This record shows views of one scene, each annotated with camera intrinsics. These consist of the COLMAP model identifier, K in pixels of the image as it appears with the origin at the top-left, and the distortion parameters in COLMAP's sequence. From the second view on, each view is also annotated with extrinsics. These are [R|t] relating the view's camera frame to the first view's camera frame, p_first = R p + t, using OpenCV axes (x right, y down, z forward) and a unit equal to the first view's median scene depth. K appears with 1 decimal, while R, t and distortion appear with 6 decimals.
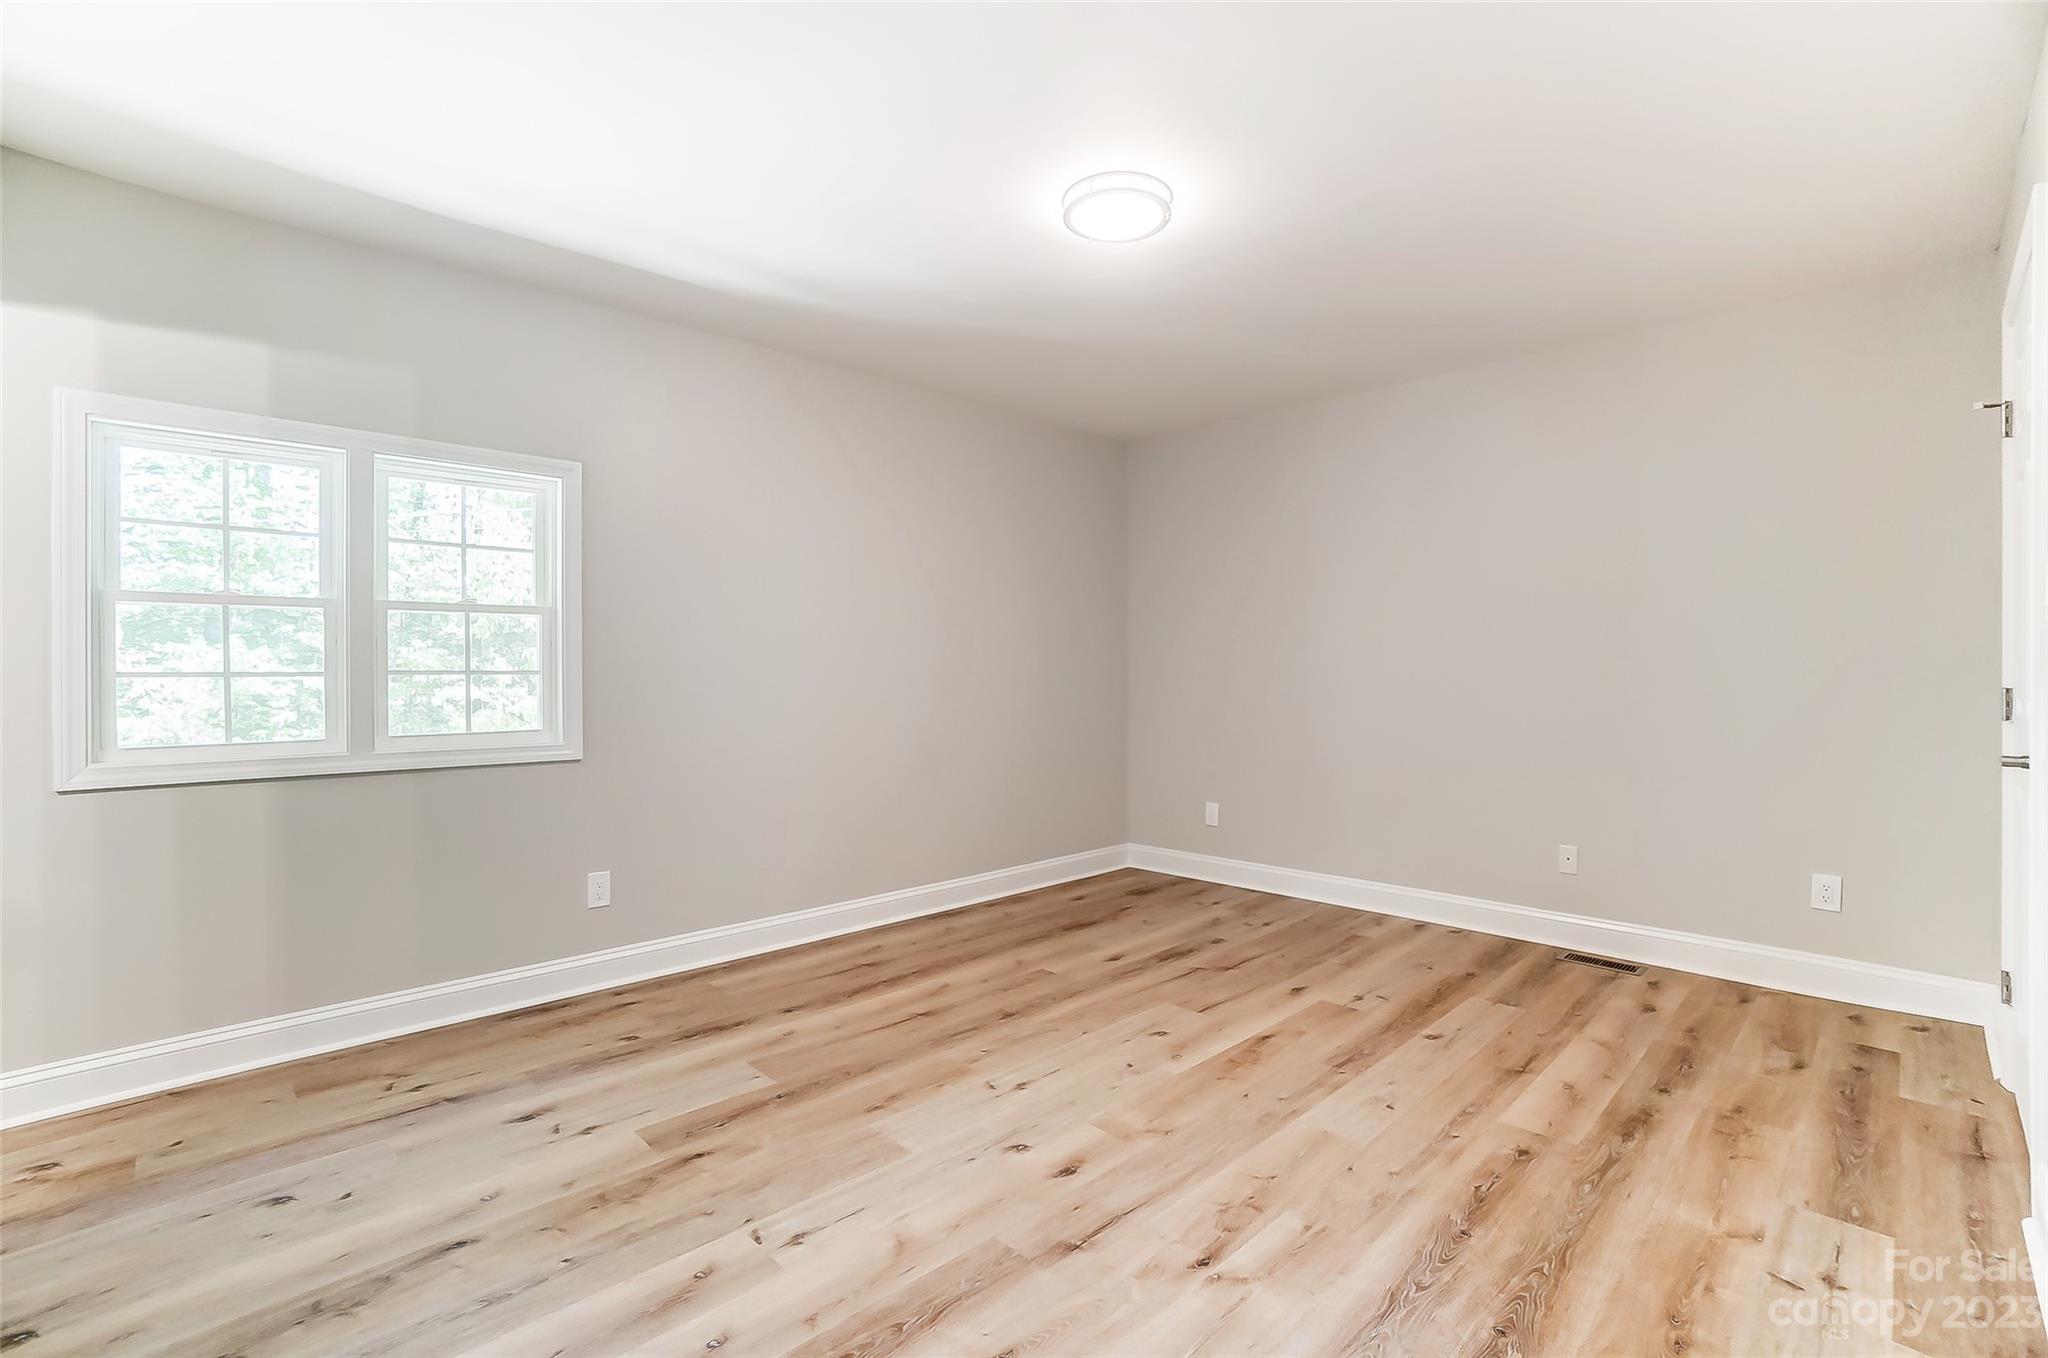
lens RADIAL K [[913.6, 0, 1016.7], [0, 913.6, 670.4], [0, 0, 1]] dist [-0.069857, 0.025397]
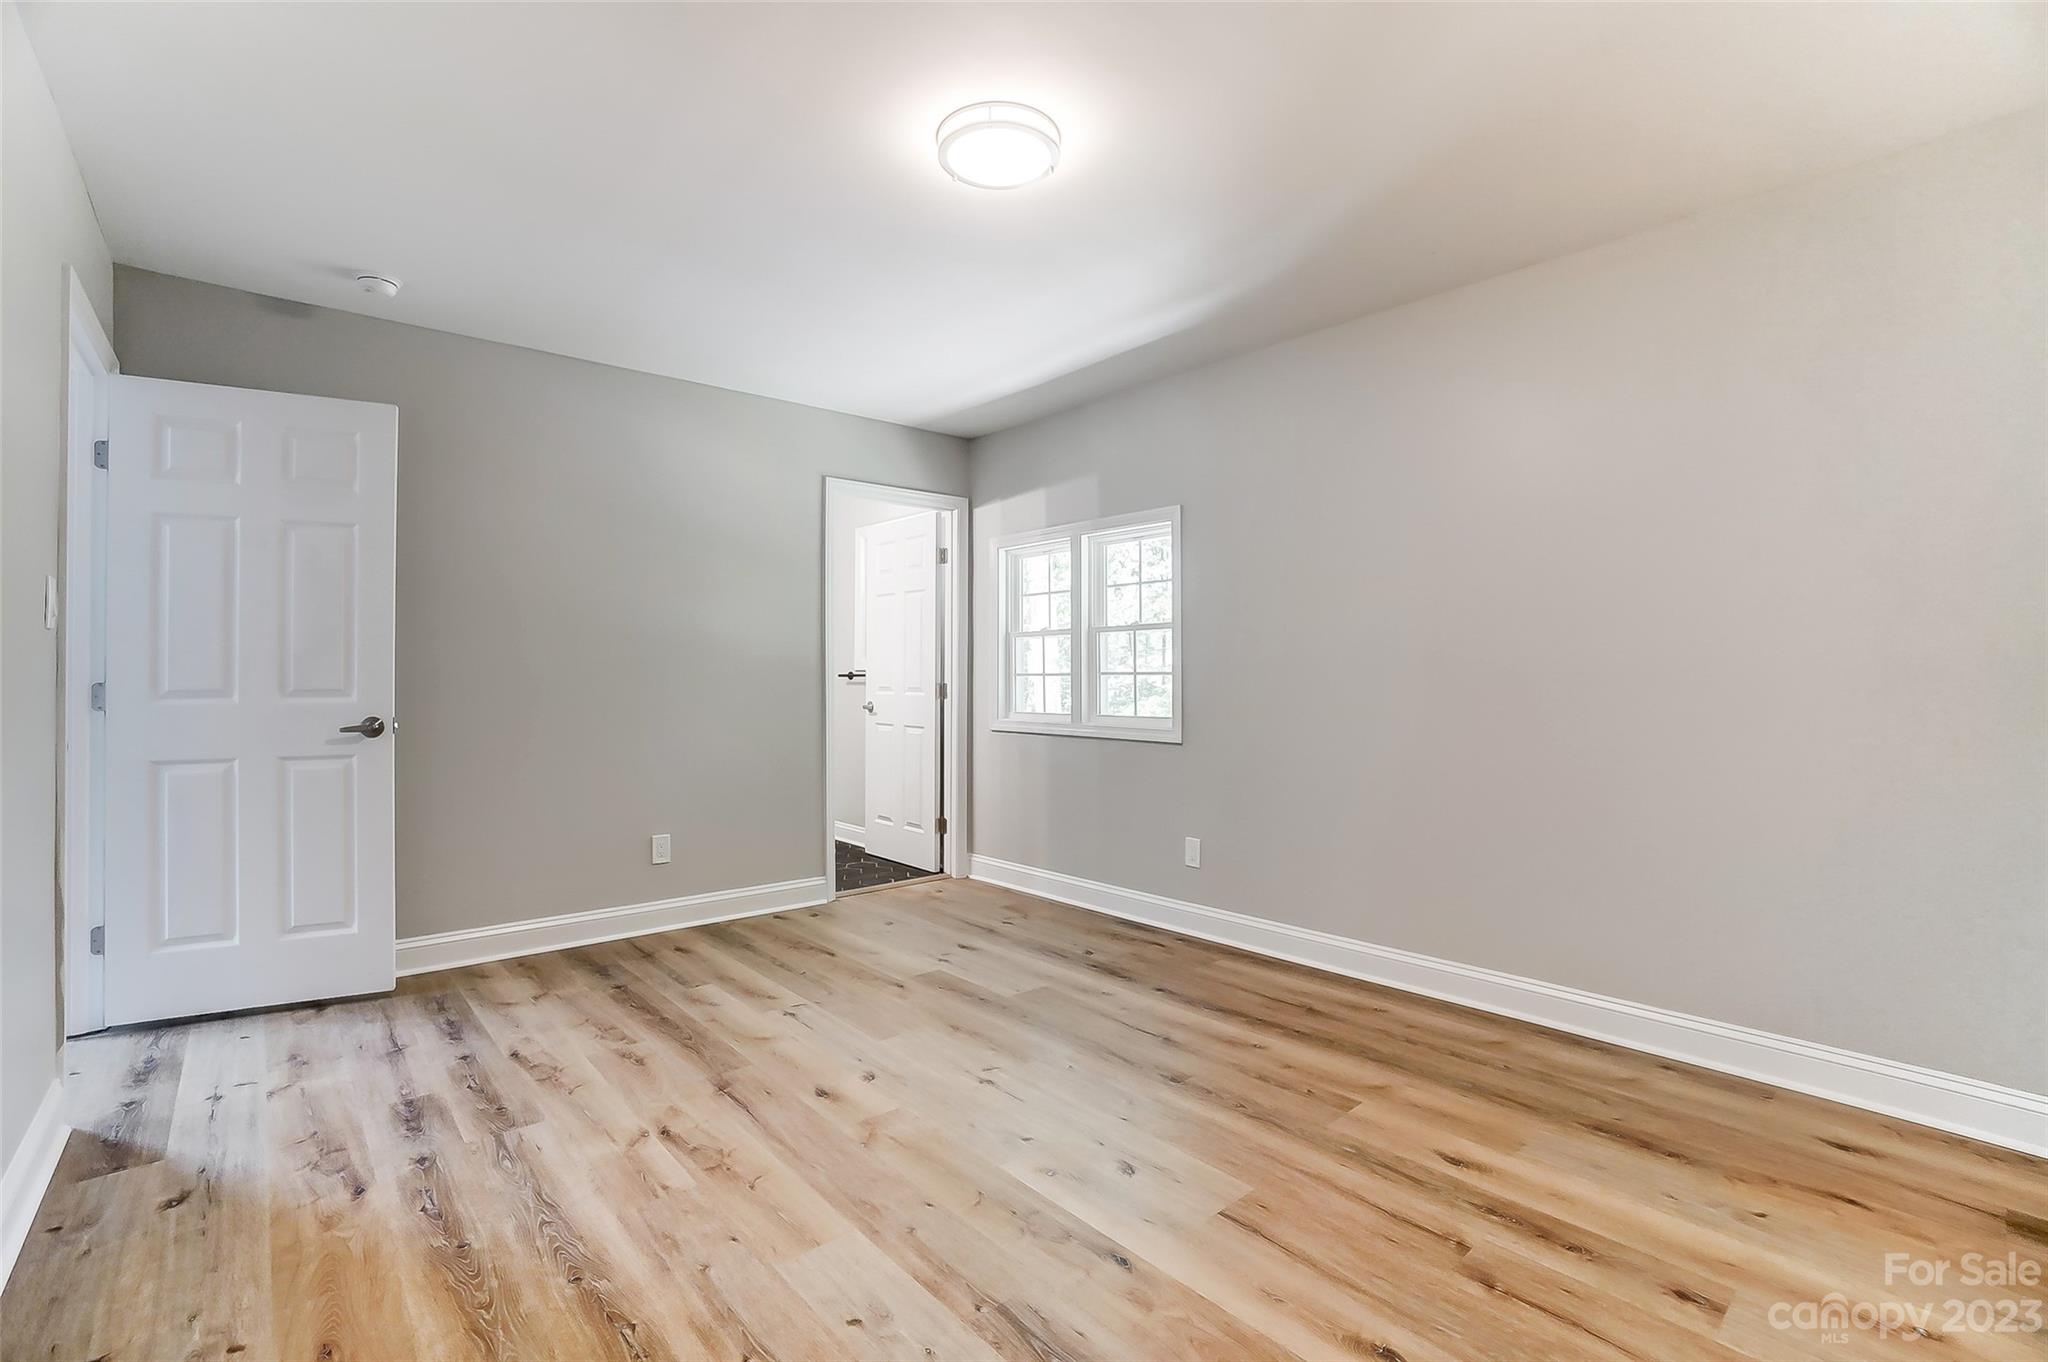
lens RADIAL K [[913.6, 0, 1016.7], [0, 913.6, 672.4], [0, 0, 1]] dist [-0.069857, 0.025397]
pose [[-0.059639, -0.004141, -0.998211, 0.995684], [0.001968, 0.999989, -0.004266, 0.007750], [0.998218, -0.002219, -0.059630, 1.077823]]
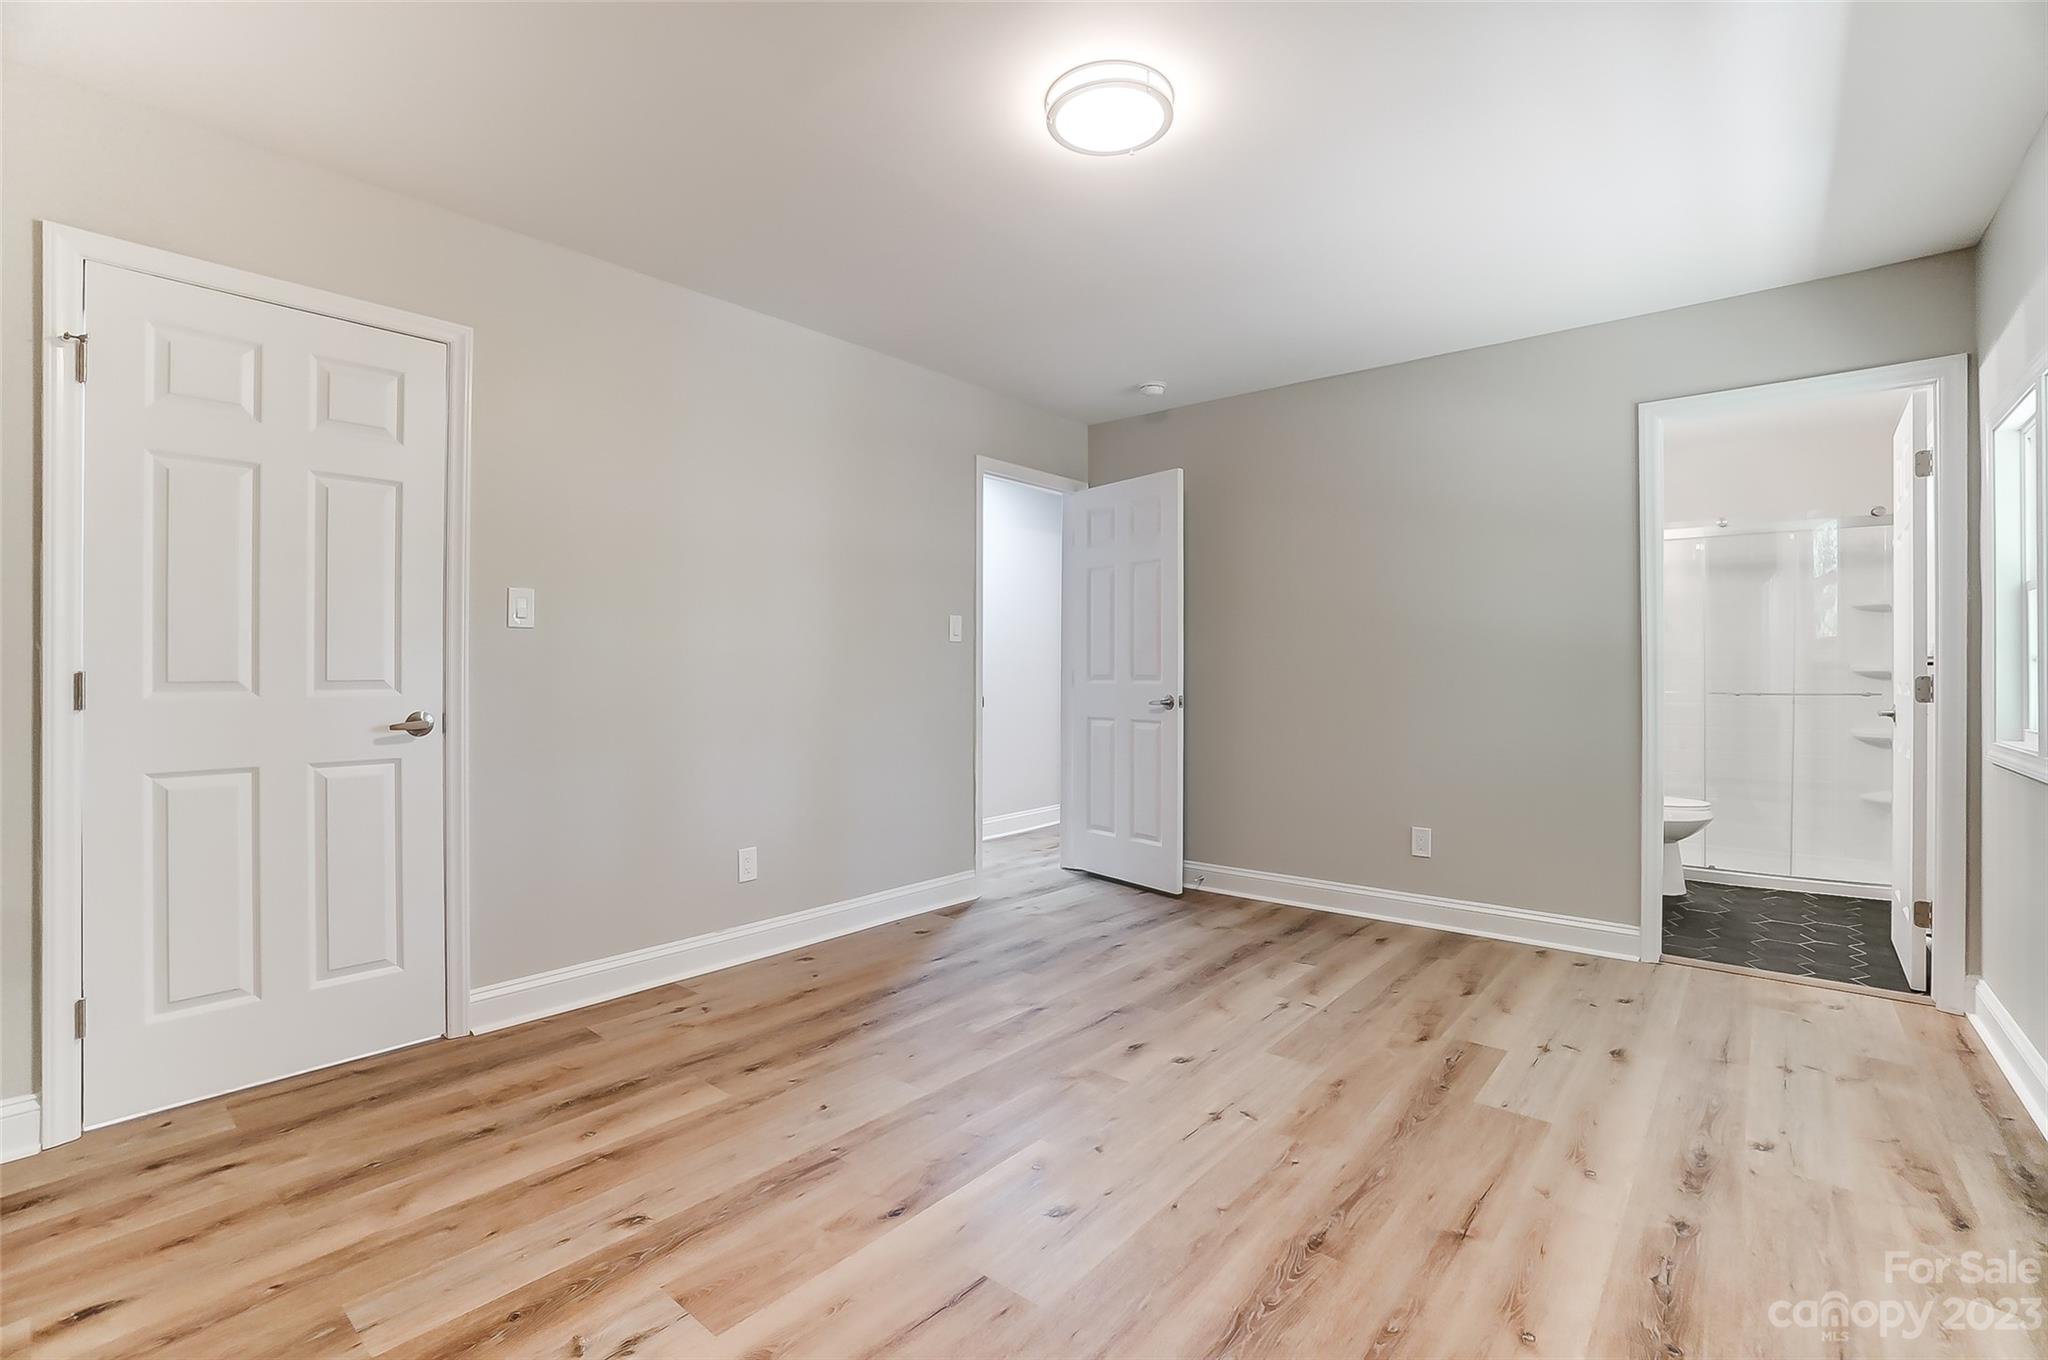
lens RADIAL K [[913.6, 0, 1016.7], [0, 913.6, 671.4], [0, 0, 1]] dist [-0.069857, 0.025397]
pose [[-0.995710, -0.001597, -0.092515, 0.280555], [-0.001448, 0.999998, -0.001684, 0.020336], [0.092518, -0.001543, -0.995710, 1.840950]]
